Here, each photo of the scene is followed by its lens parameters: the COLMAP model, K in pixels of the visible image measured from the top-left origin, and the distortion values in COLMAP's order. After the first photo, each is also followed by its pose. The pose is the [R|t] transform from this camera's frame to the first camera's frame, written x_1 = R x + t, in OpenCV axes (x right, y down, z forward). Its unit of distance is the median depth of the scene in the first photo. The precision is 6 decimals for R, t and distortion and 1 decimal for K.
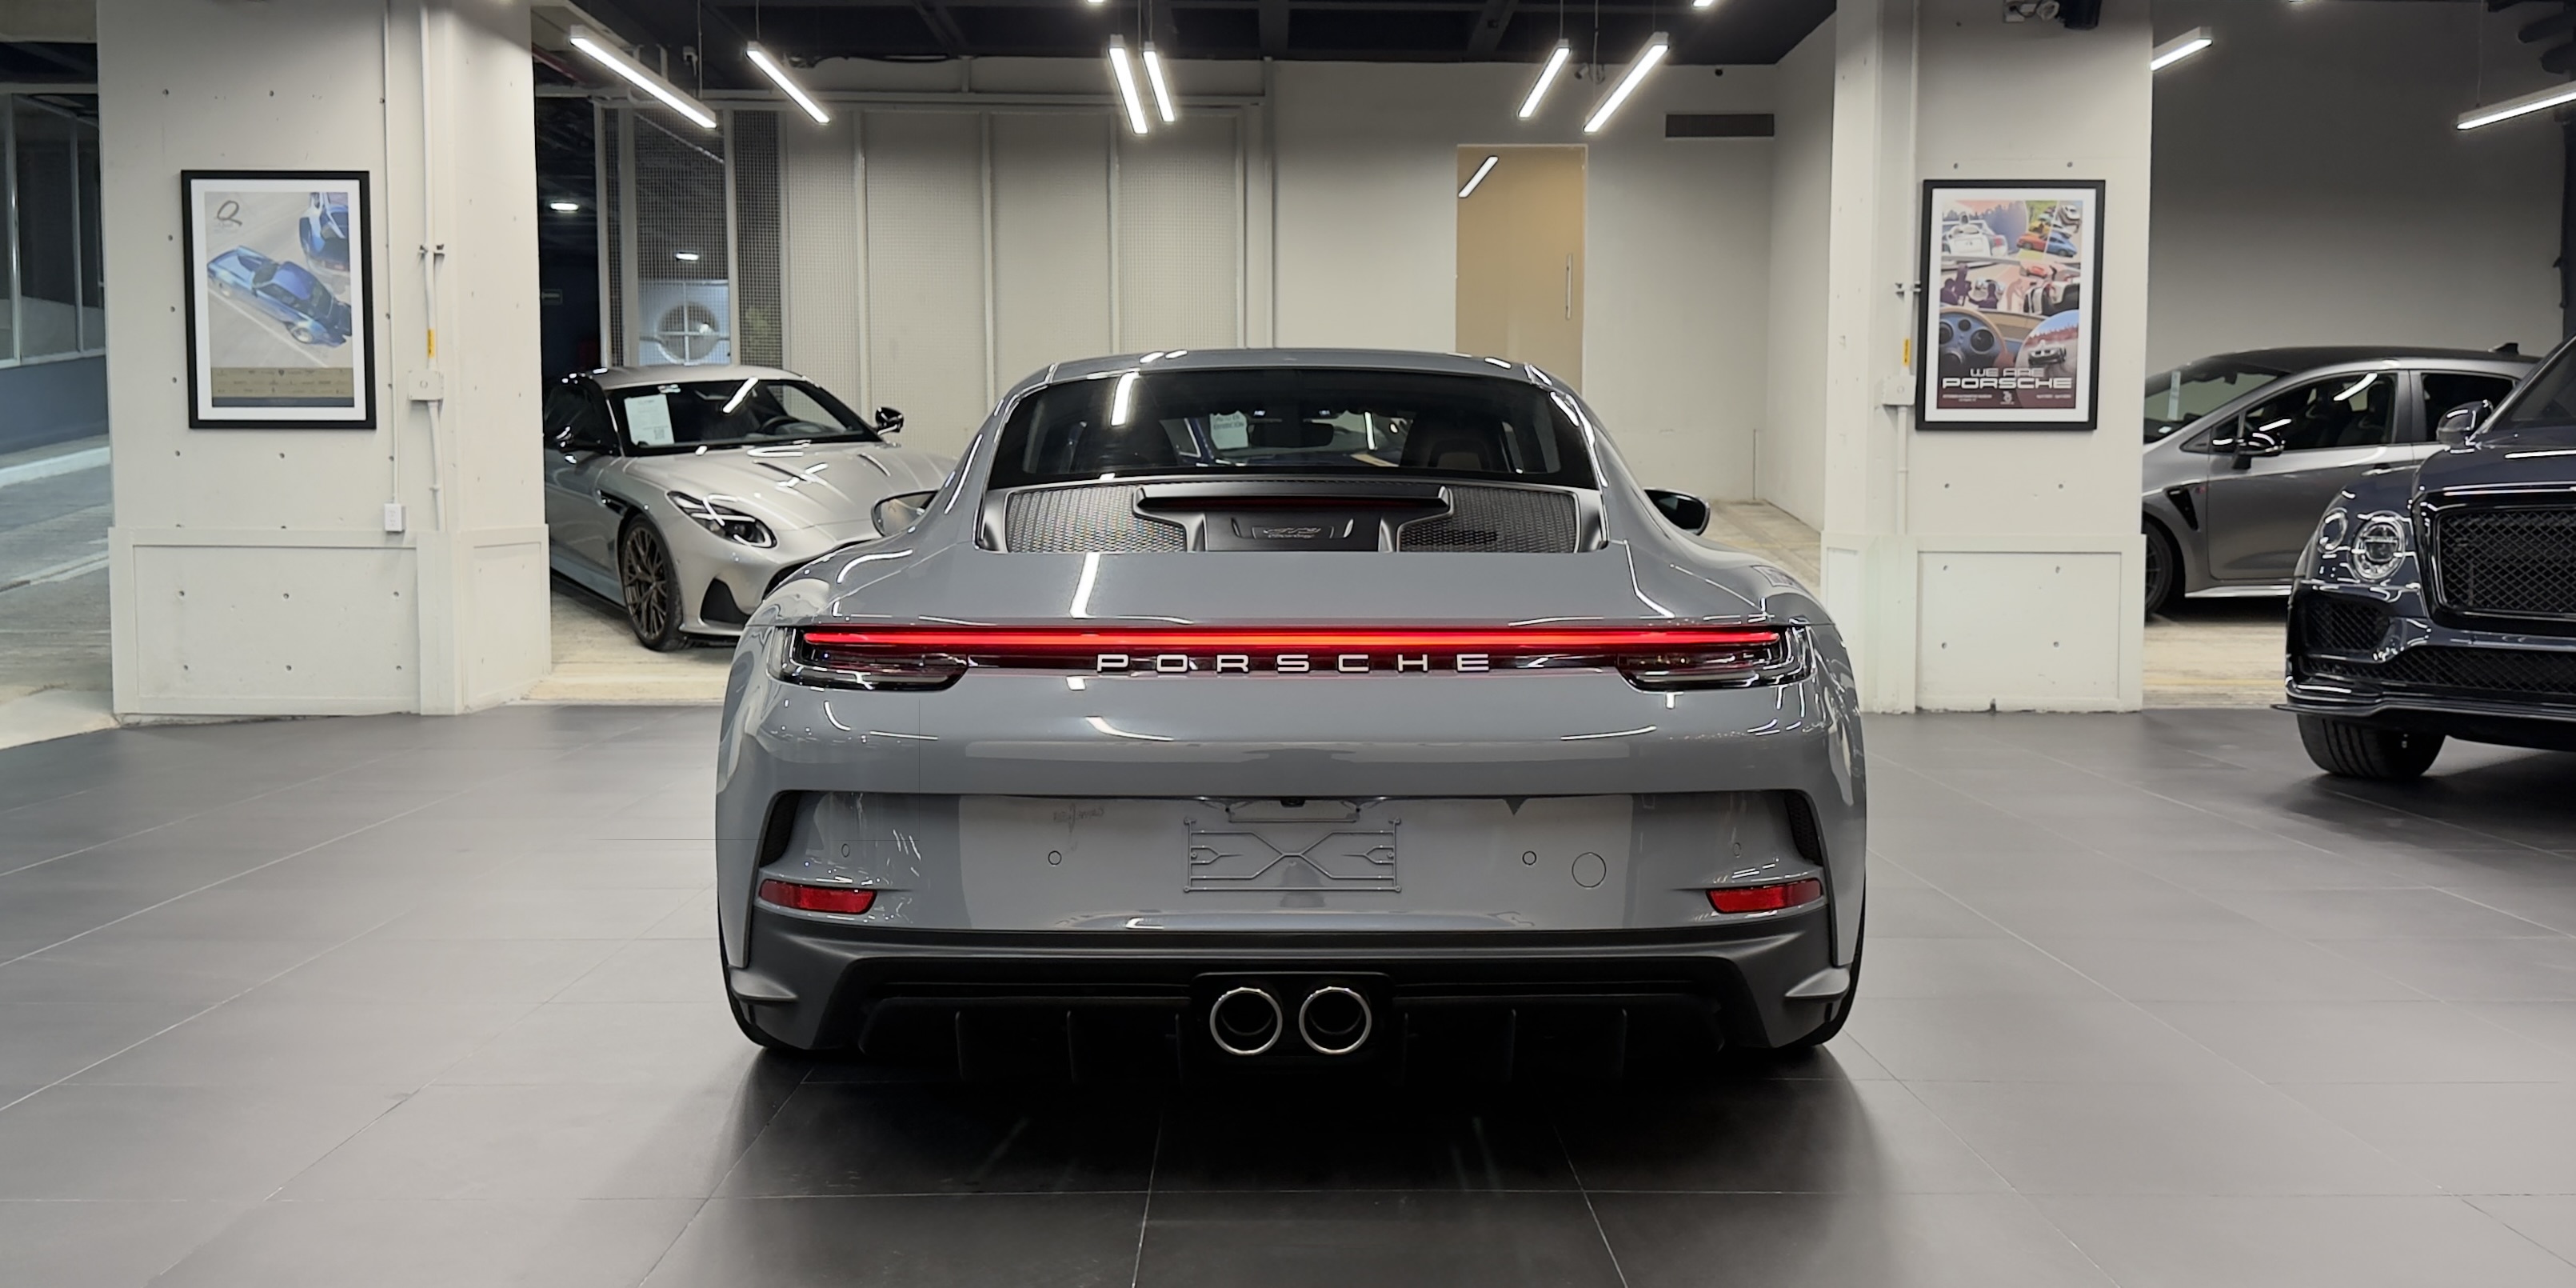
lens RADIAL K [[2185.1, 0, 1291.6], [0, 2185.1, 716.0], [0, 0, 1]] dist [0.142498, -0.269716]
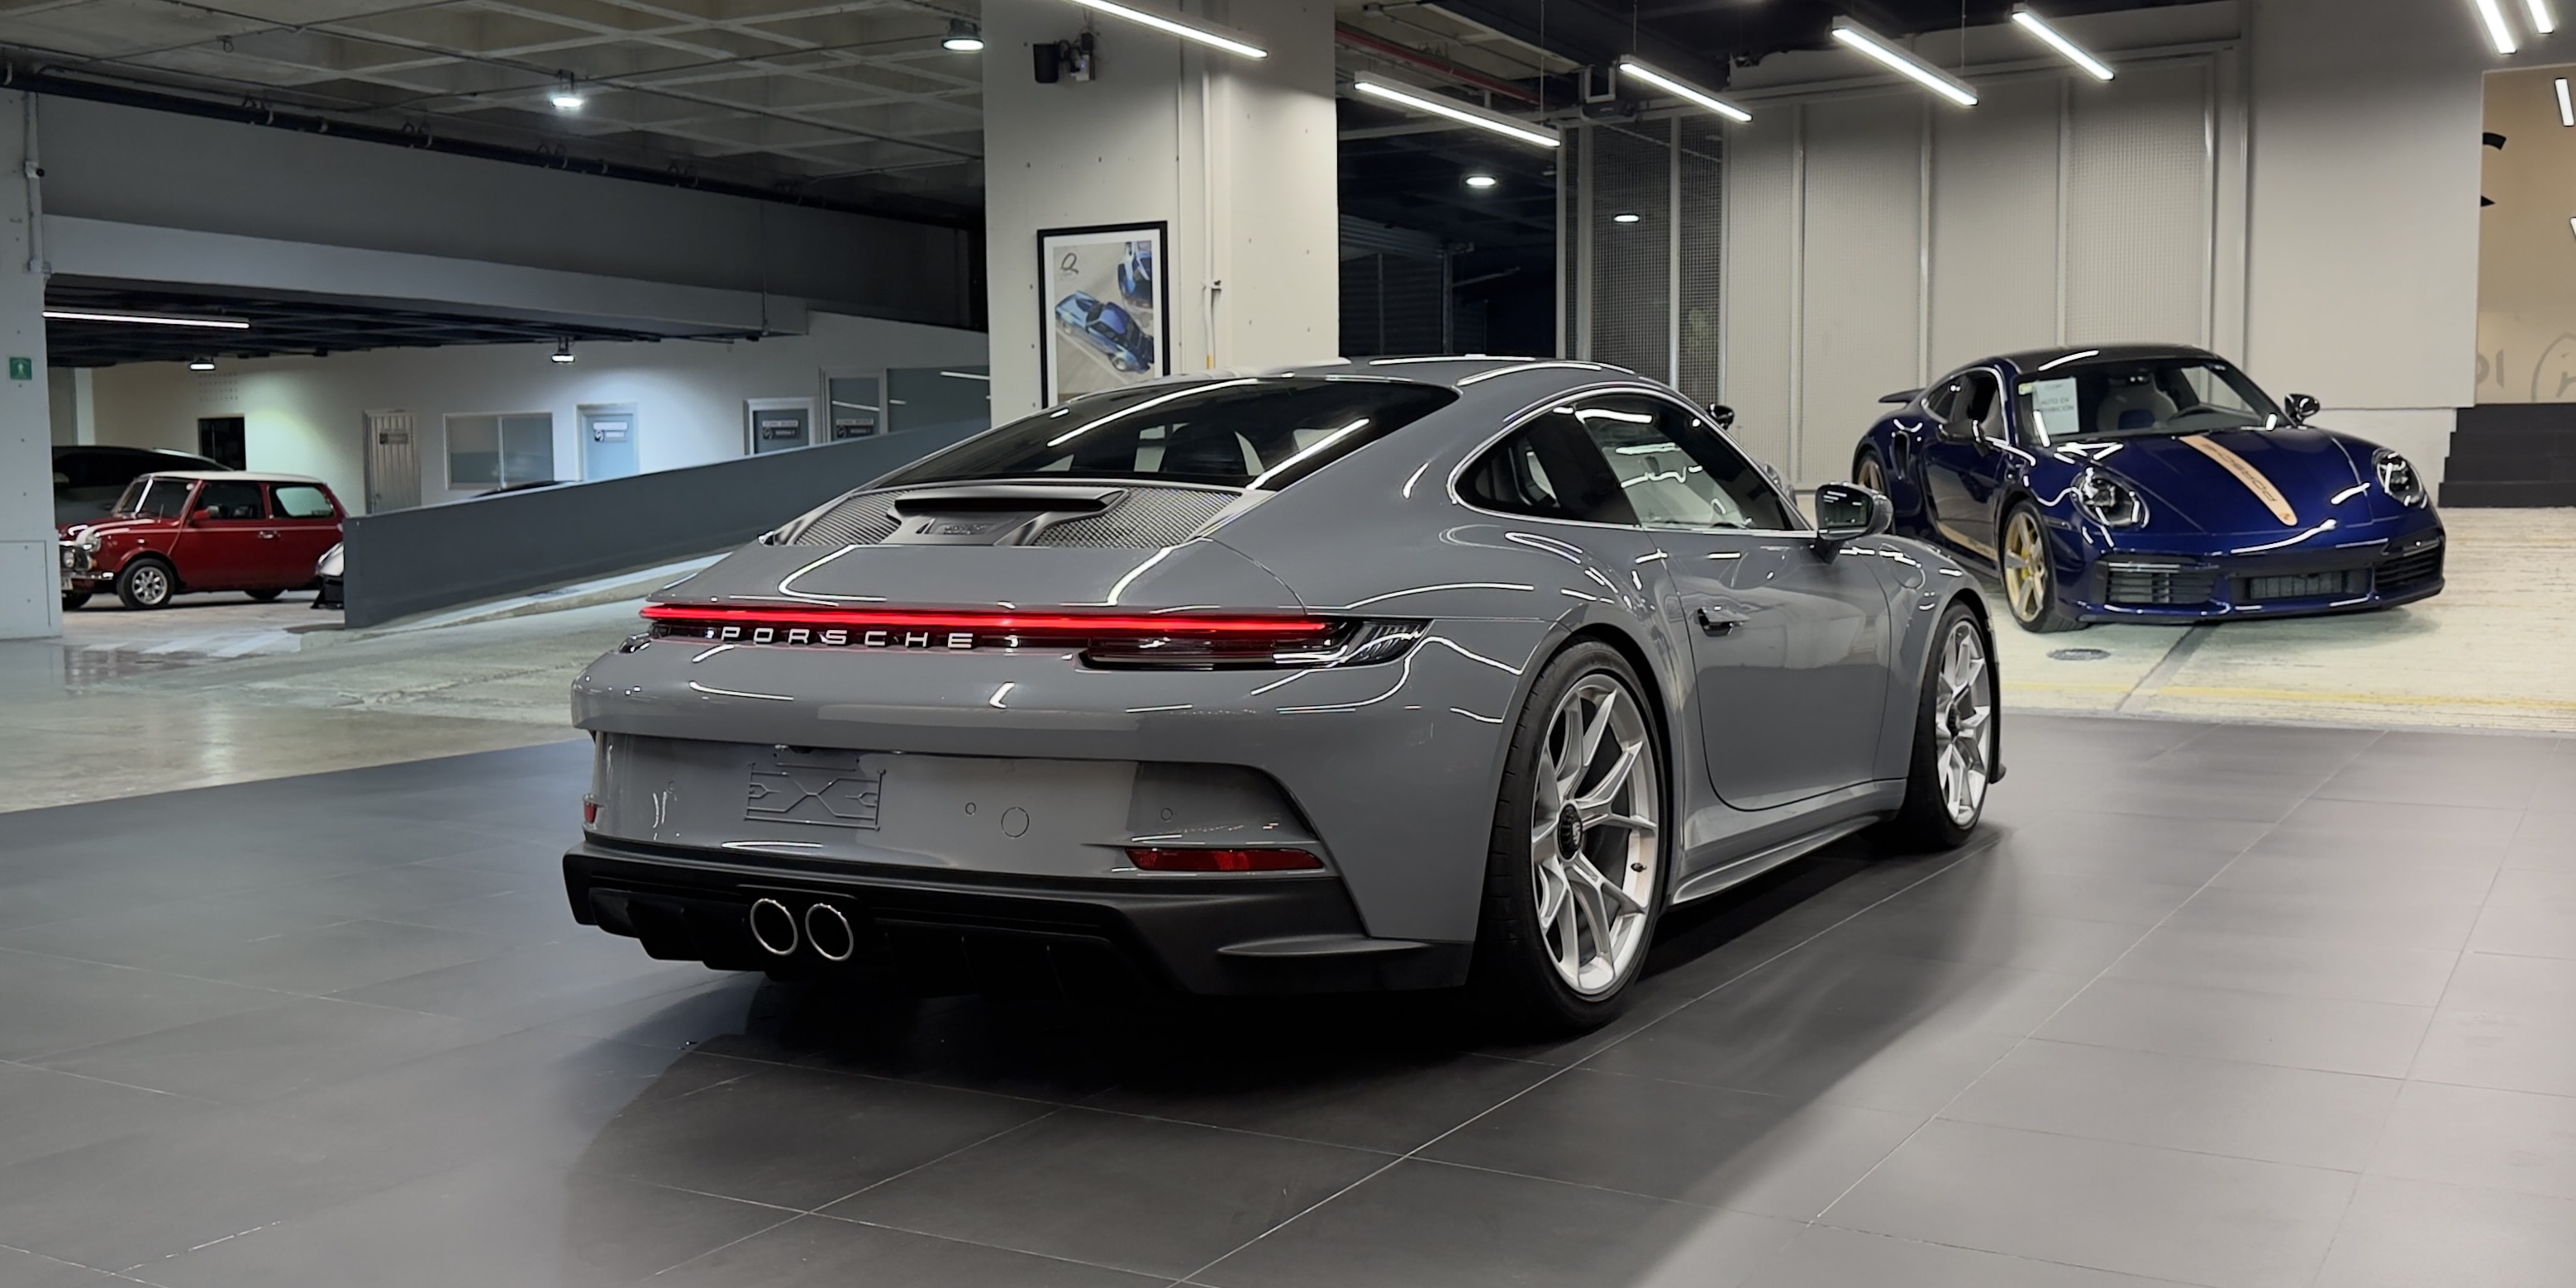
lens RADIAL K [[2339.5, 0, 1341.6], [0, 2339.5, 641.8], [0, 0, 1]] dist [0.096099, -0.003529]
pose [[0.861427, 0.023774, -0.507325, 0.283219], [-0.041946, 0.998822, -0.024416, -0.000529], [0.506147, 0.042313, 0.861409, 0.005147]]
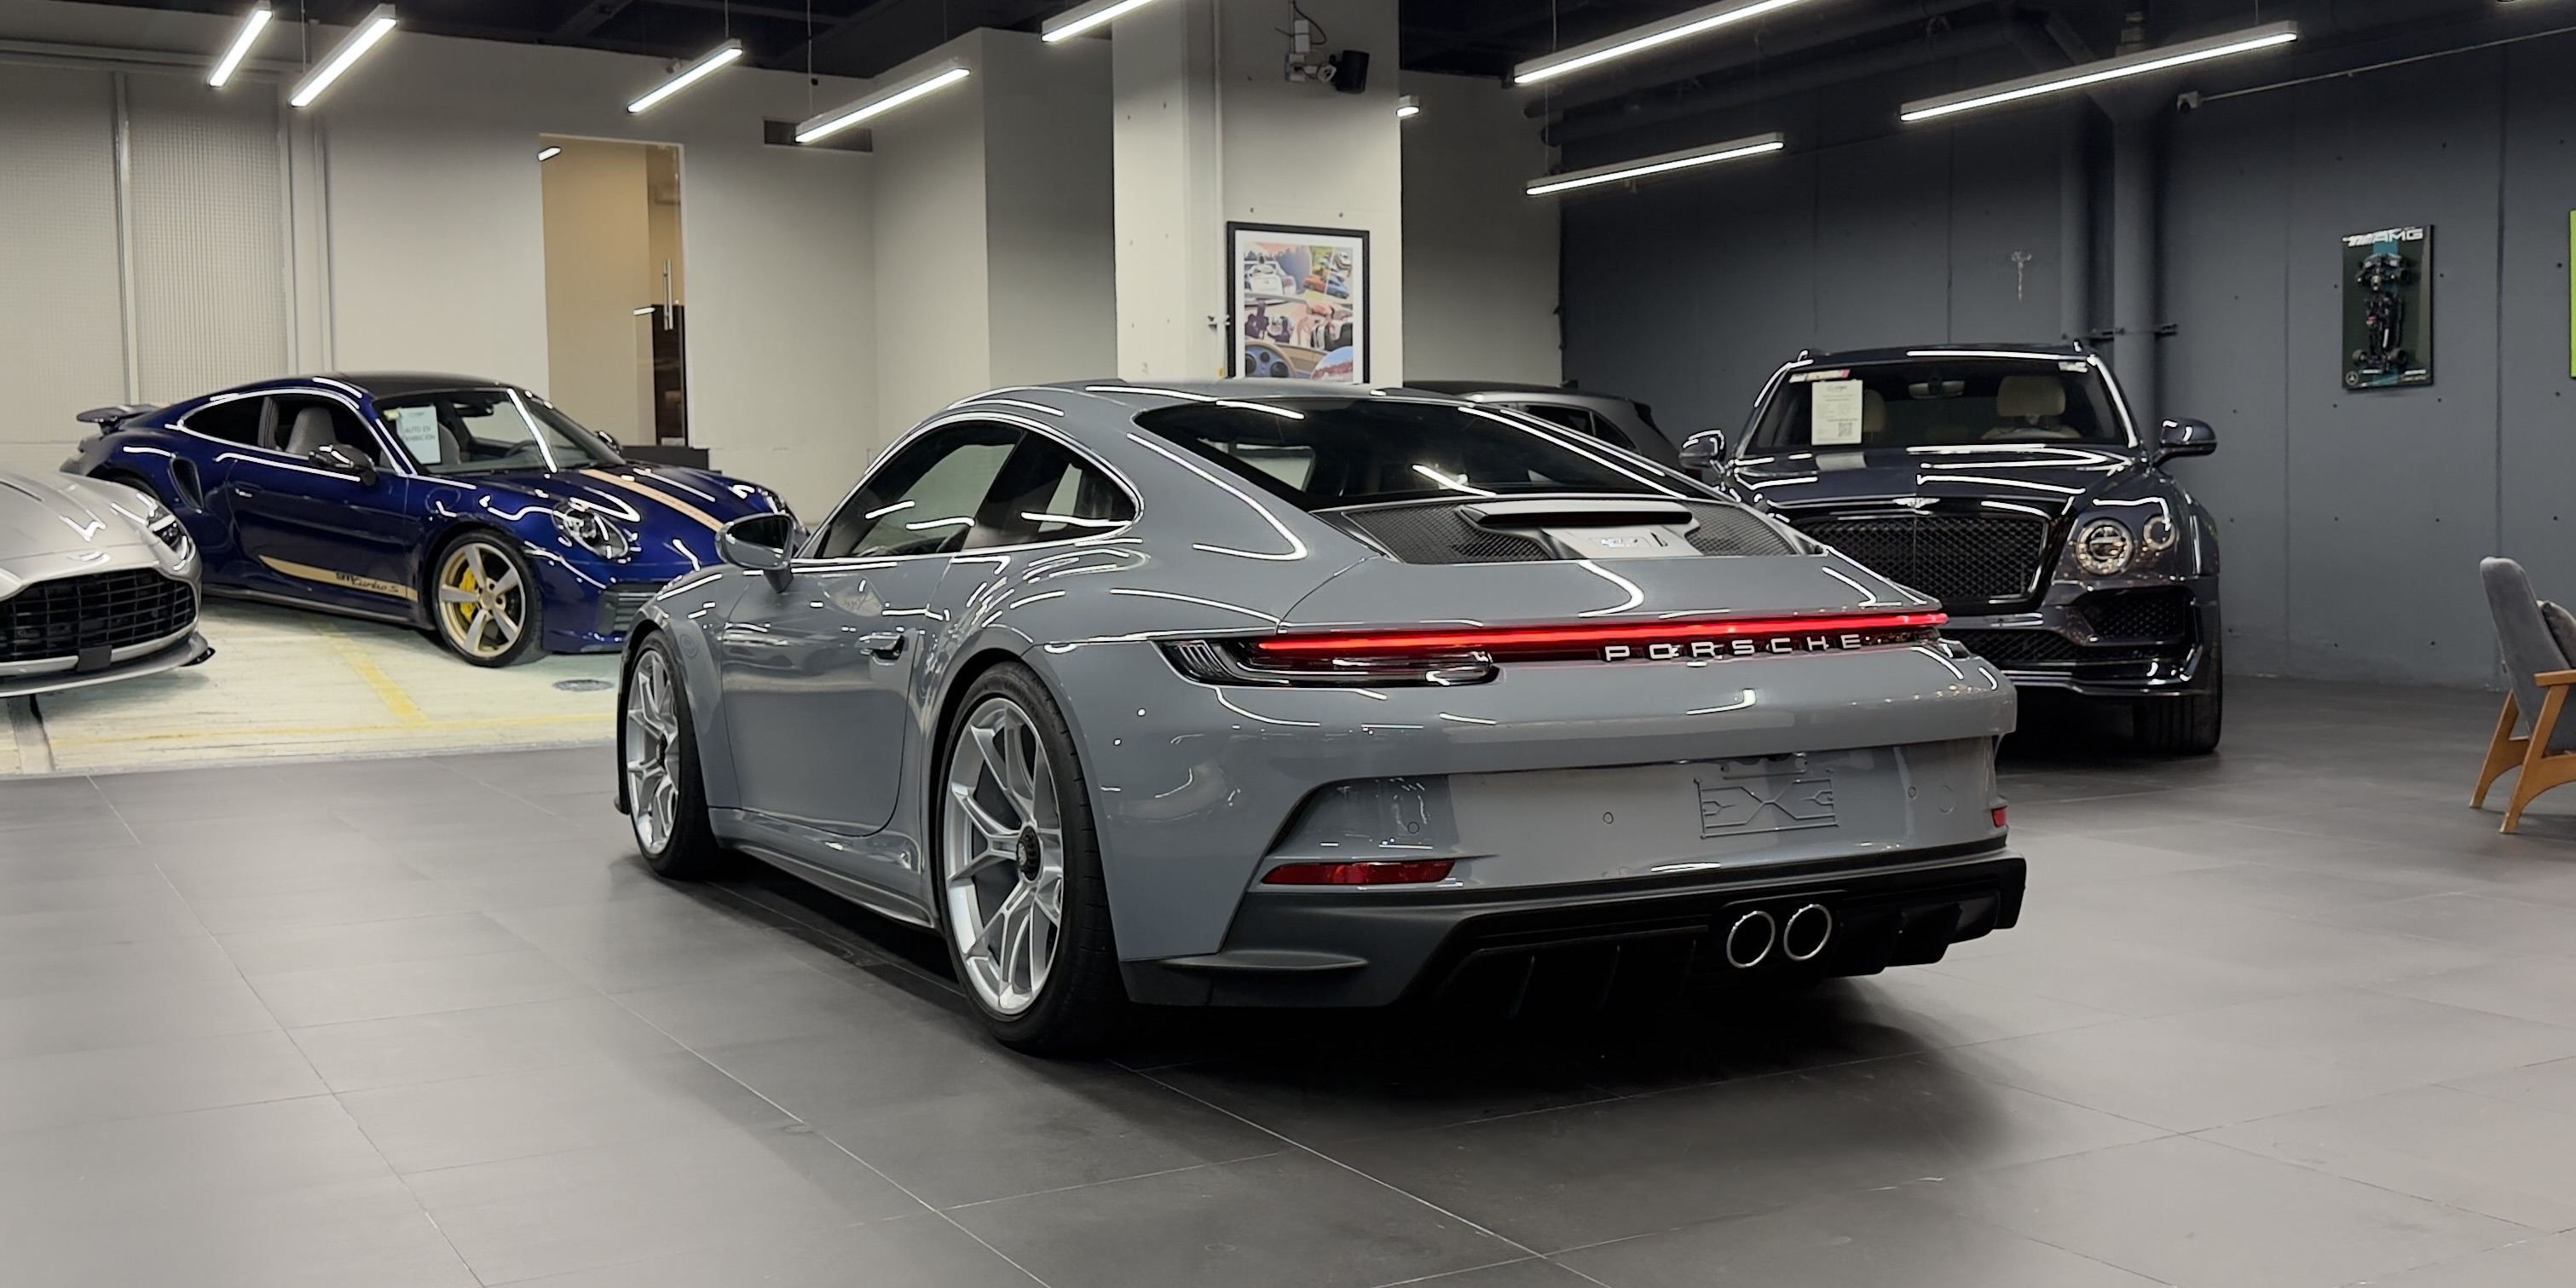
lens RADIAL K [[2336.7, 0, 1241.8], [0, 2336.7, 787.1], [0, 0, 1]] dist [0.062630, -0.011816]
pose [[0.878412, -0.065607, 0.473379, -0.273510], [0.058637, 0.997844, 0.029487, -0.000390], [-0.474292, 0.001856, 0.880365, -0.007186]]
